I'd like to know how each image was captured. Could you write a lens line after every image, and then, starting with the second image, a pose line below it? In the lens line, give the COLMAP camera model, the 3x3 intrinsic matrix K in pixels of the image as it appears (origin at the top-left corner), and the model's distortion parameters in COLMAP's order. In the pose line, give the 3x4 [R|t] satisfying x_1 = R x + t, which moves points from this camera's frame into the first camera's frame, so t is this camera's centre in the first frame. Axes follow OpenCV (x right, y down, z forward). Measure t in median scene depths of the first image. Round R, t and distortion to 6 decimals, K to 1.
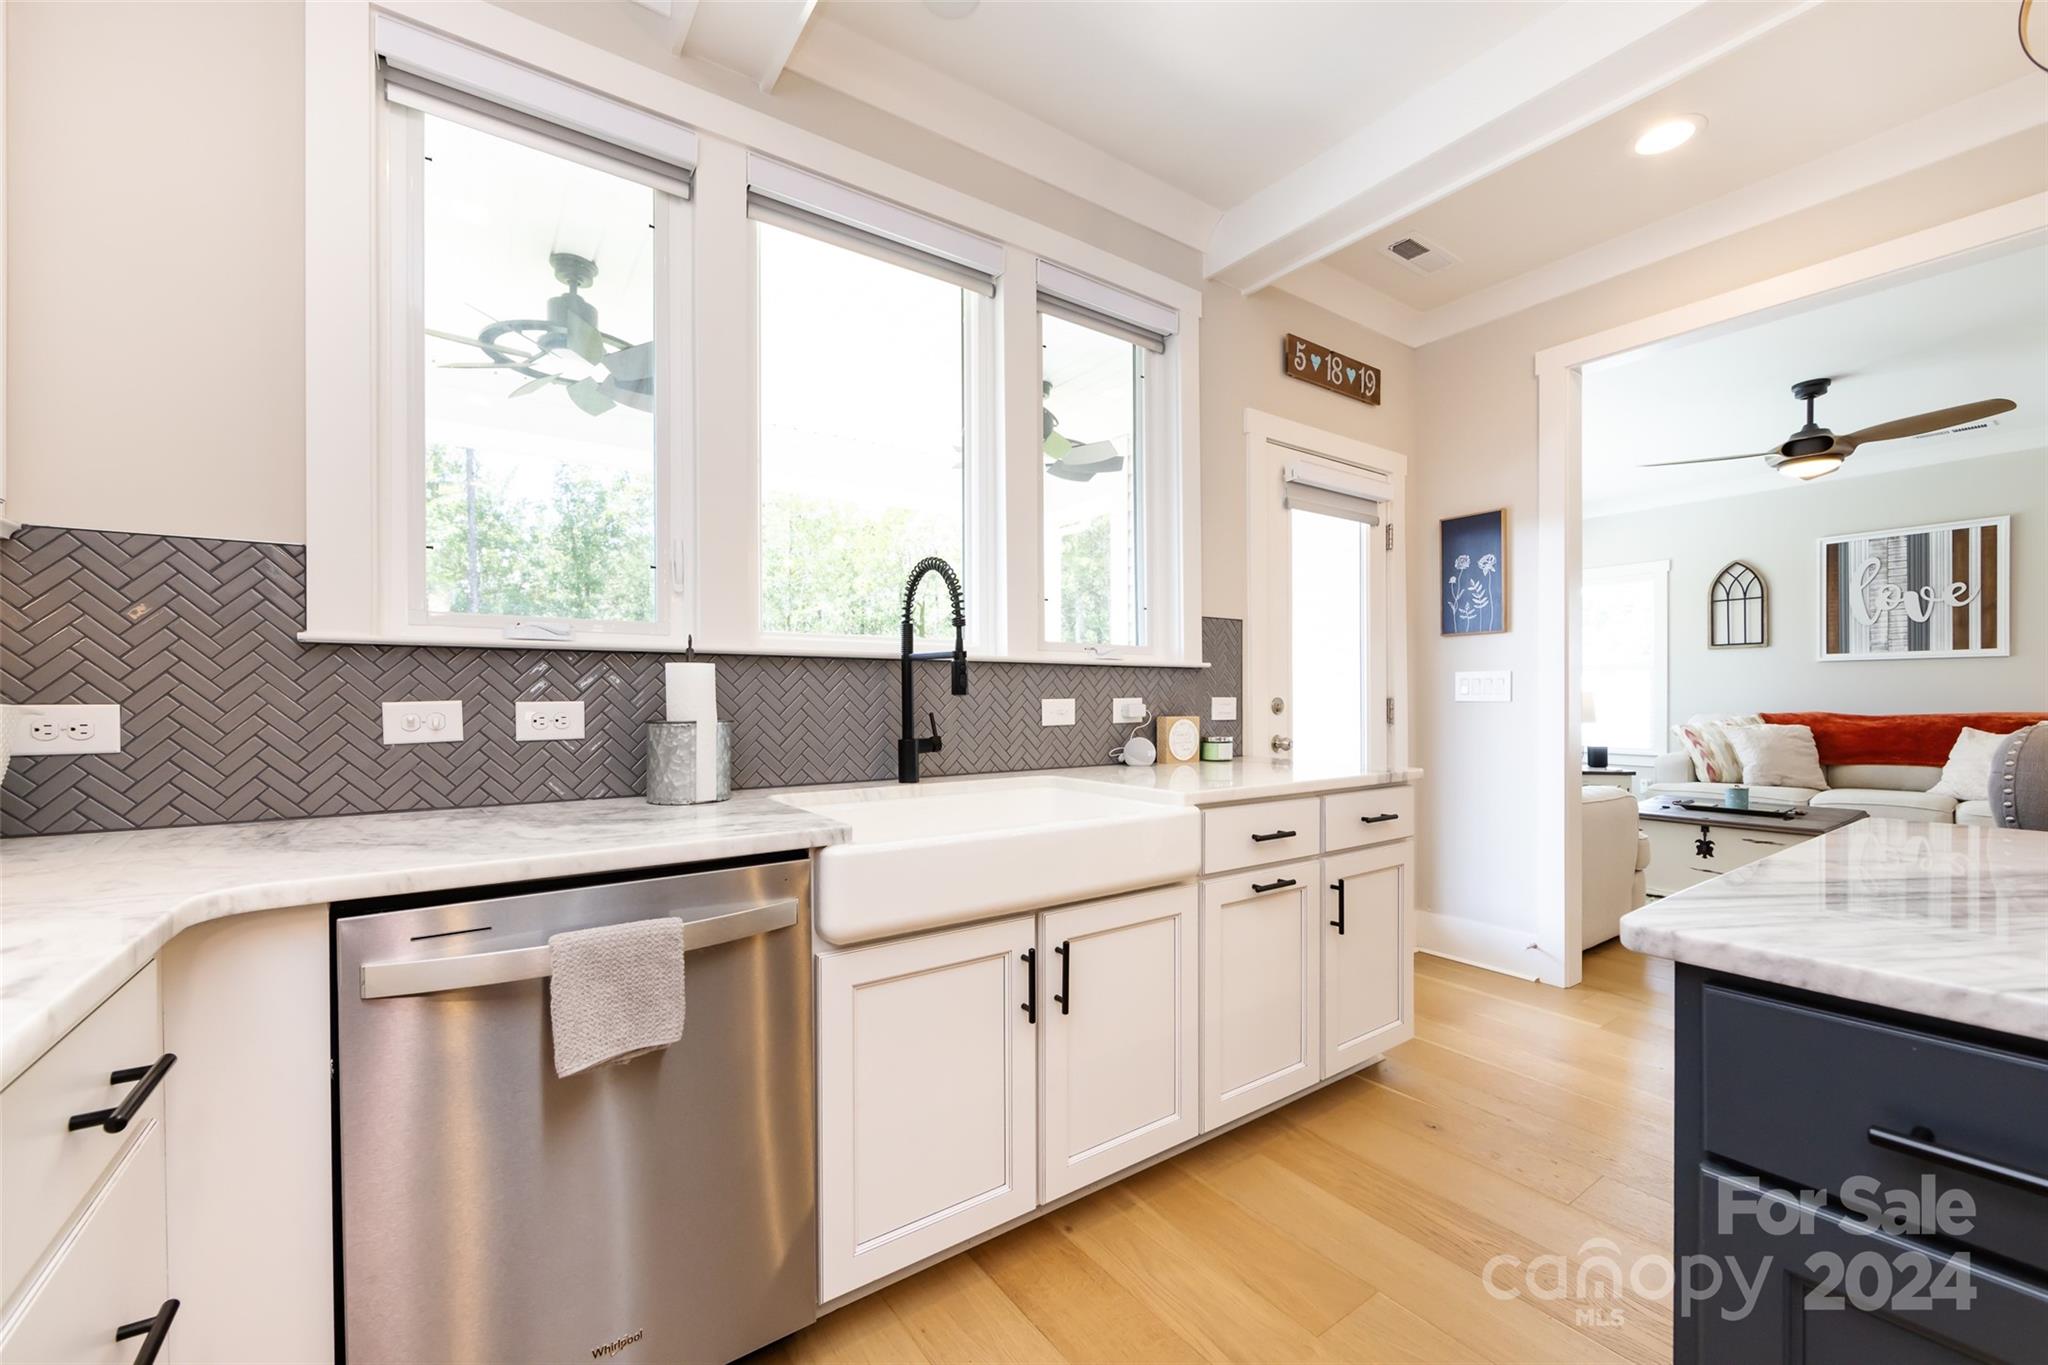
lens RADIAL K [[809.9, 0, 1020.8], [0, 809.9, 699.6], [0, 0, 1]] dist [-0.005174, 0.000665]
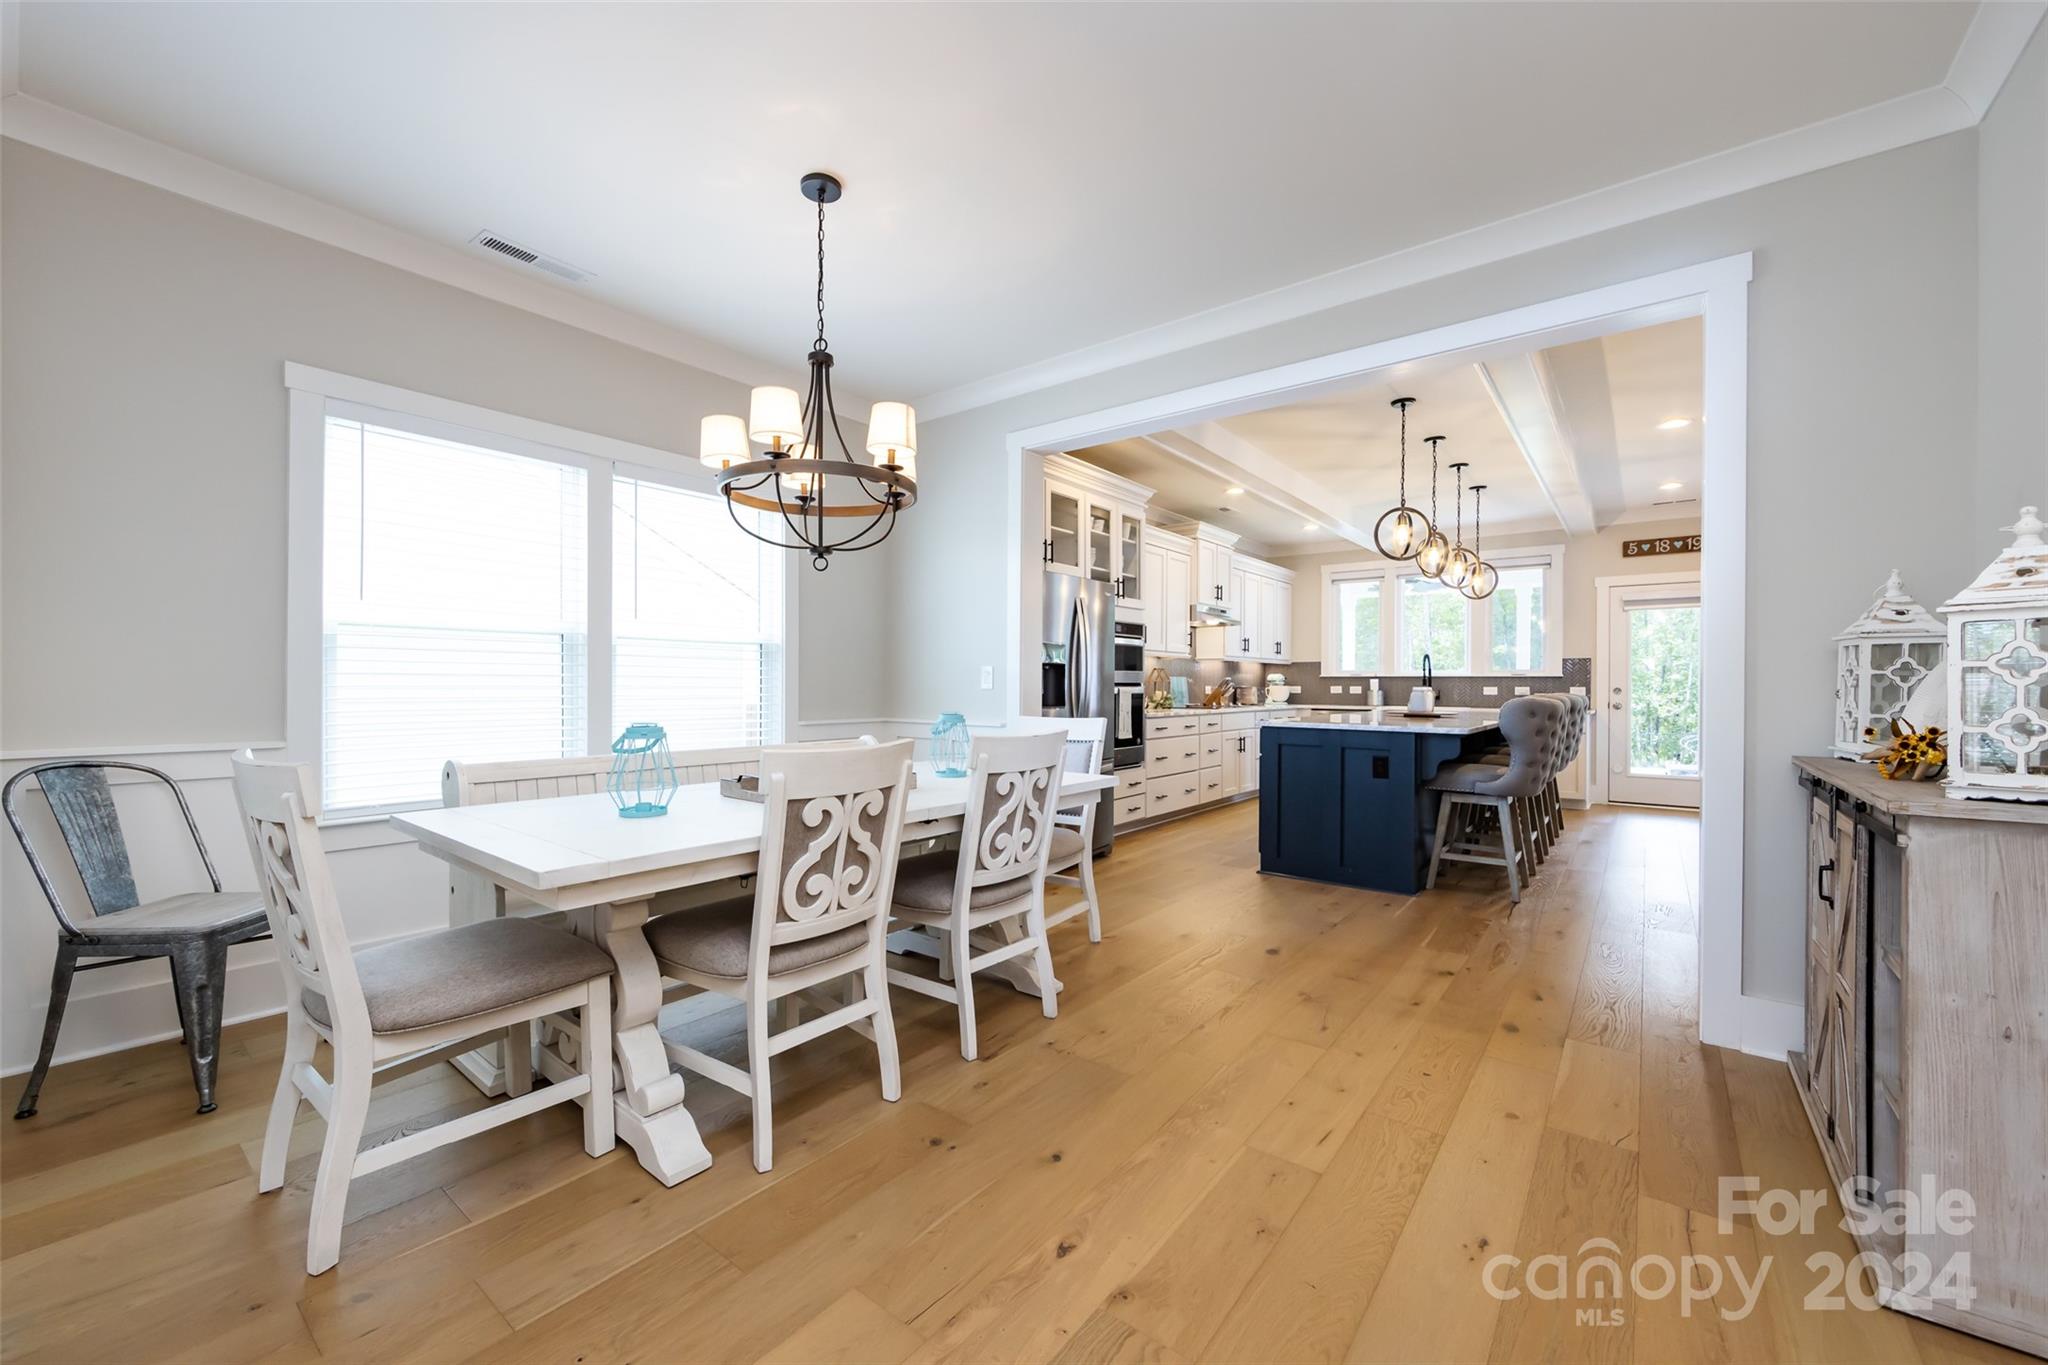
lens RADIAL K [[809.9, 0, 1015.2], [0, 809.9, 685.1], [0, 0, 1]] dist [-0.005174, 0.000665]
pose [[0.287384, 0.004363, -0.957806, 1.527887], [-0.007429, 0.999970, 0.002326, -0.000660], [0.957787, 0.006447, 0.287407, -1.059876]]
